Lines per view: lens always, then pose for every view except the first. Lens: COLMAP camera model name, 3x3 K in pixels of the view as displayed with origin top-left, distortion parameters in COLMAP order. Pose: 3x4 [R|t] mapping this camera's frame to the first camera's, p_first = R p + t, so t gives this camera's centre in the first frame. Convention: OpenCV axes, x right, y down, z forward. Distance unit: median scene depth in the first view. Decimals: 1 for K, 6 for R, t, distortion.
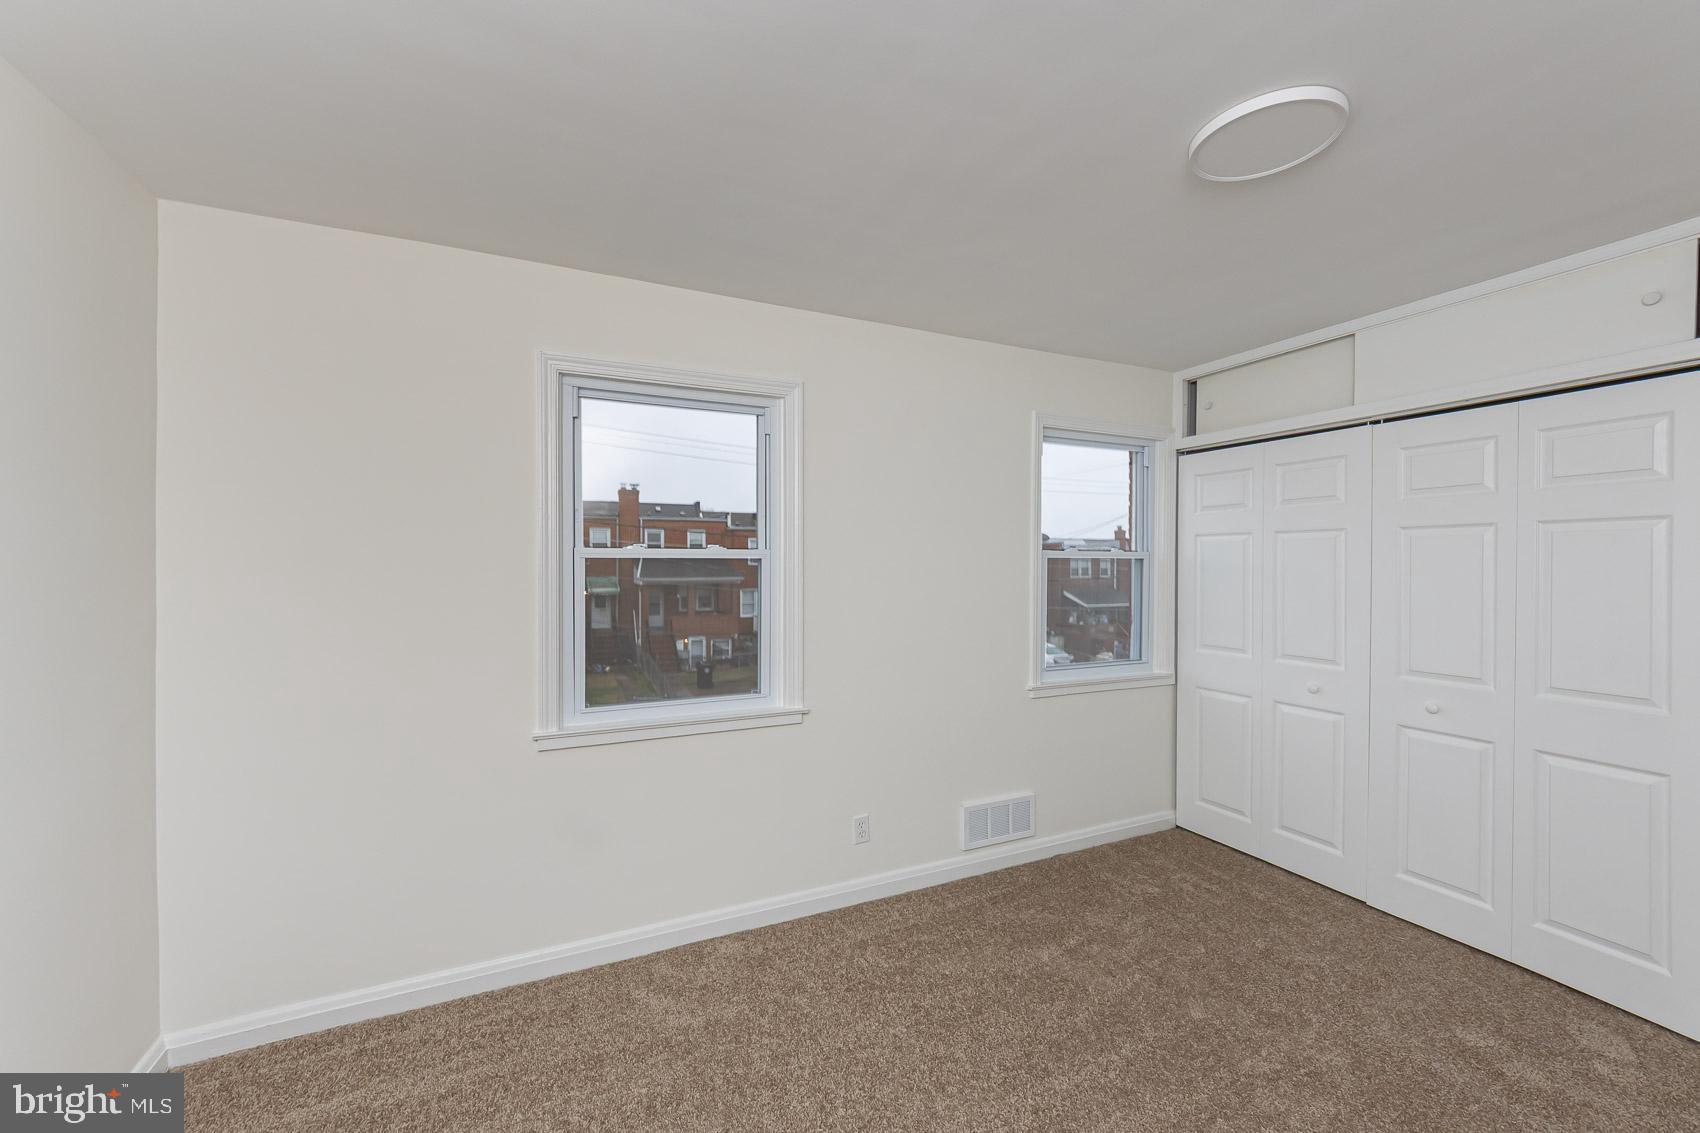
lens RADIAL K [[654.6, 0, 845.7], [0, 654.6, 573.6], [0, 0, 1]] dist [-0.001632, -0.000056]
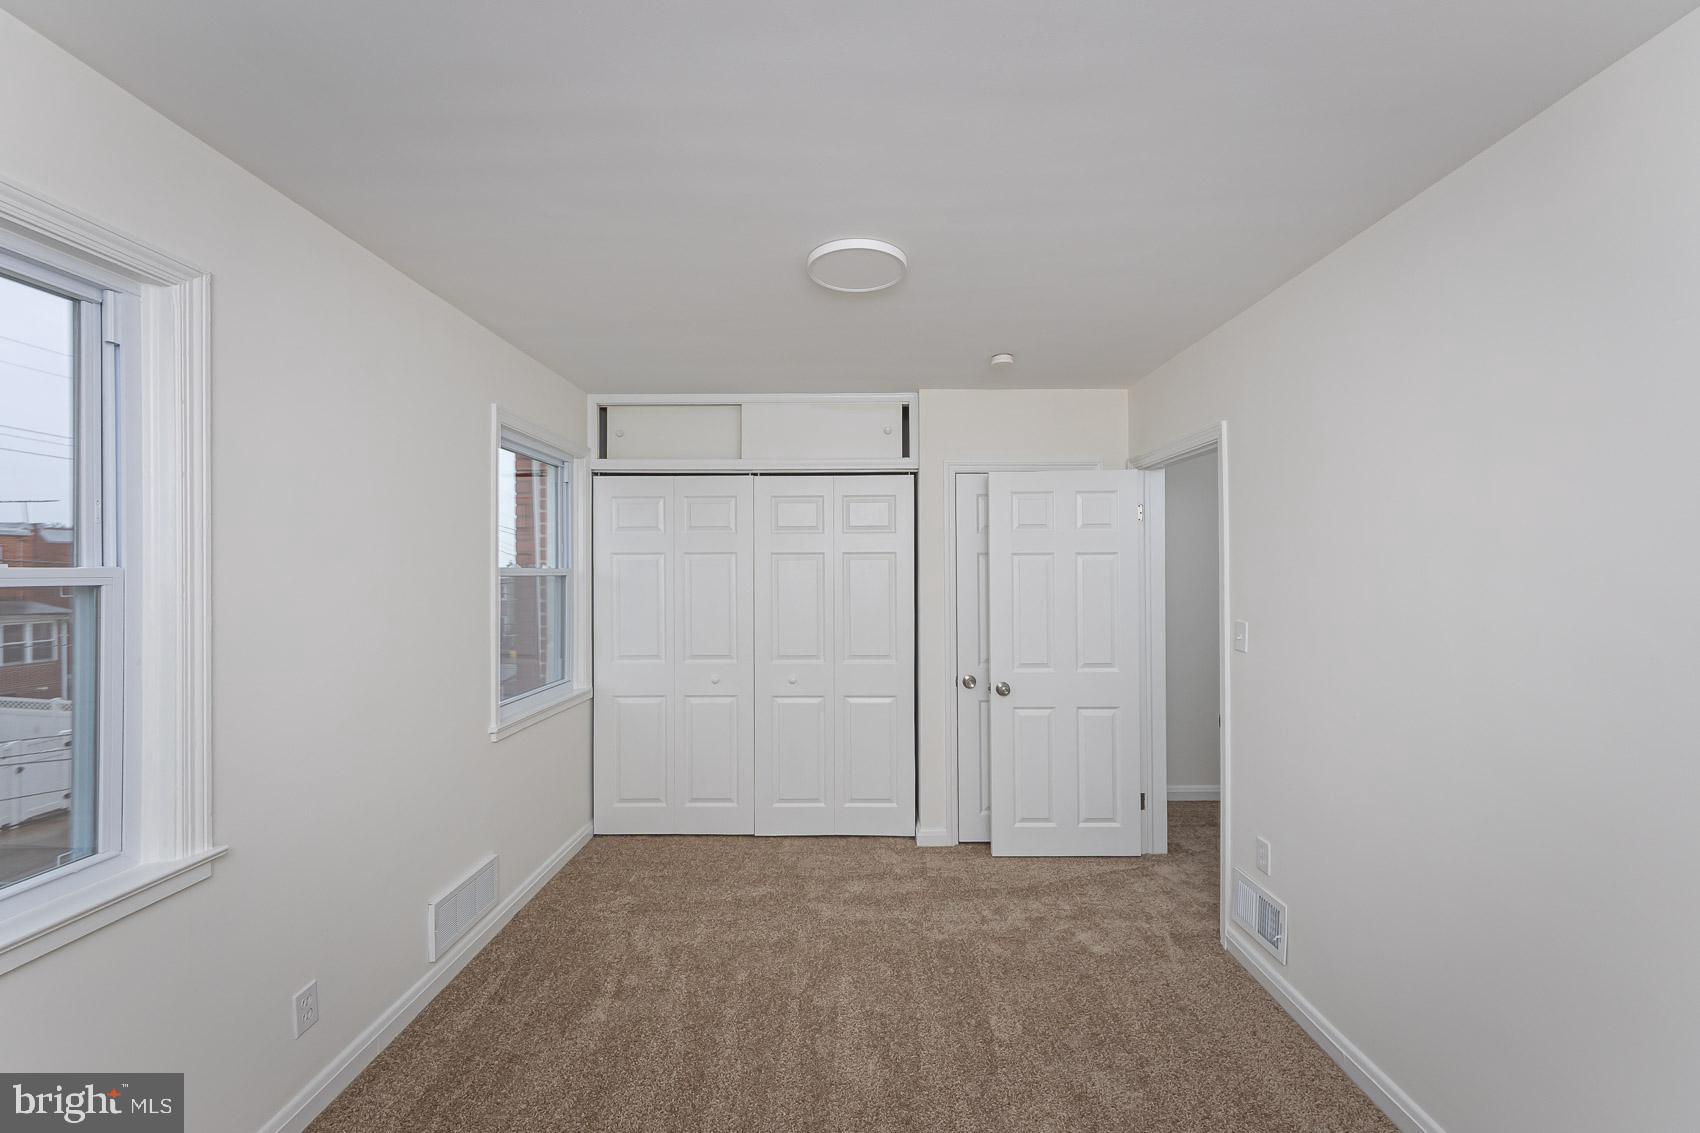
lens RADIAL K [[654.6, 0, 845.7], [0, 654.6, 573.6], [0, 0, 1]] dist [-0.001632, -0.000056]
pose [[0.433004, -0.005885, 0.901373, -0.291438], [0.017160, 0.999851, -0.001715, -0.020168], [-0.901229, 0.016210, 0.433040, 0.224751]]
